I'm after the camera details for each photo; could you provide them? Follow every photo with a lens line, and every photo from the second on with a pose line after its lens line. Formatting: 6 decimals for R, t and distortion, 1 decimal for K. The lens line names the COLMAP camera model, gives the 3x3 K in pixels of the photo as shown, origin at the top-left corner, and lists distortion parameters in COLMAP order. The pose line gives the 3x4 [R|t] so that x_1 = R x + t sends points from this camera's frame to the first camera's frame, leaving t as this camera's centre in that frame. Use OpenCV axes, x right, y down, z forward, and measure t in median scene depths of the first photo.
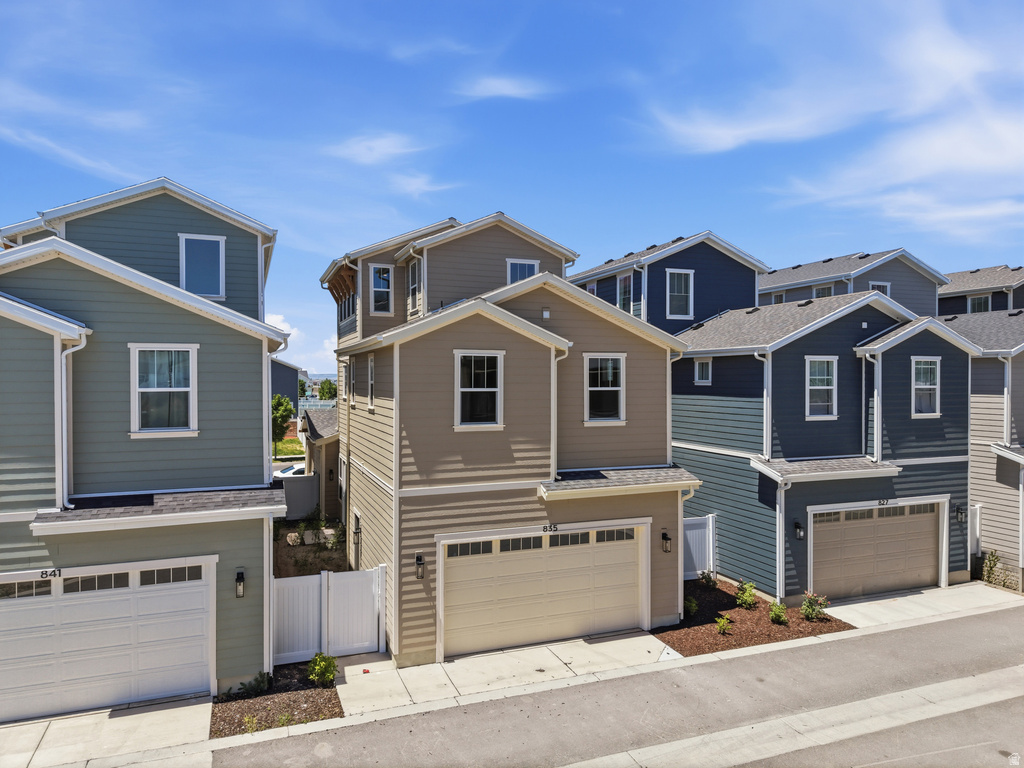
lens RADIAL K [[684.9, 0, 512.0], [0, 684.9, 384.0], [0, 0, 1]] dist [0.035479, -0.036327]
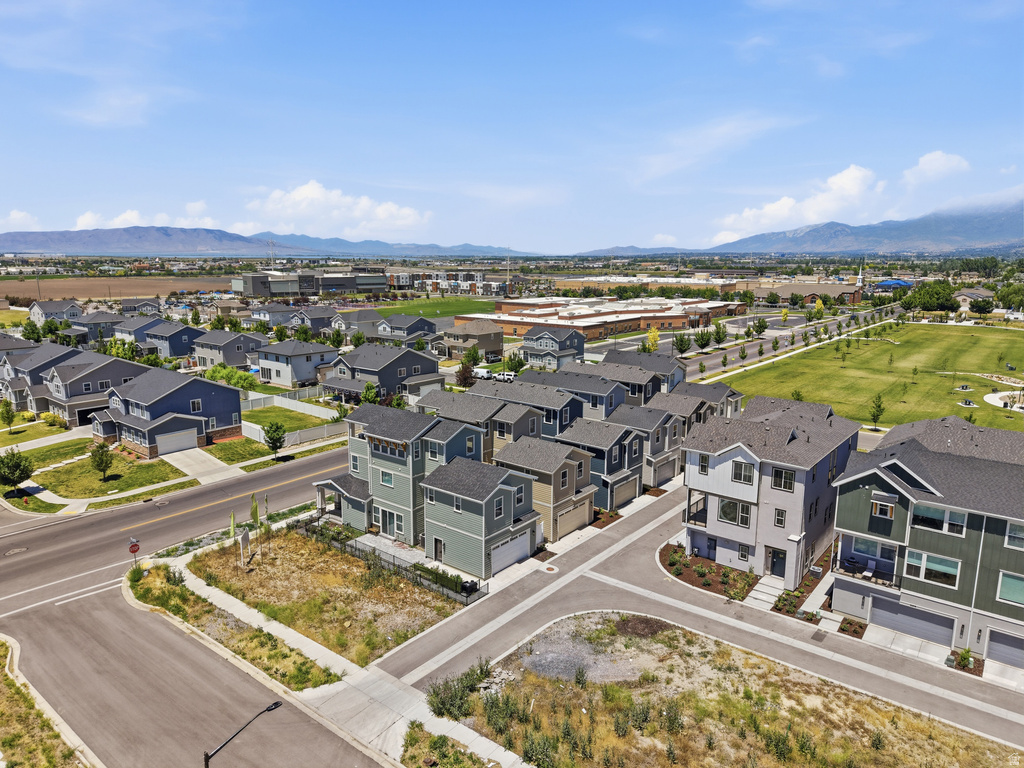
lens RADIAL K [[684.9, 0, 512.0], [0, 684.9, 384.0], [0, 0, 1]] dist [0.035479, -0.036327]
pose [[0.869793, -0.081535, 0.486633, -1.876567], [-0.005790, 0.984498, 0.175299, -1.049361], [-0.493382, -0.155291, 0.855838, -1.911374]]
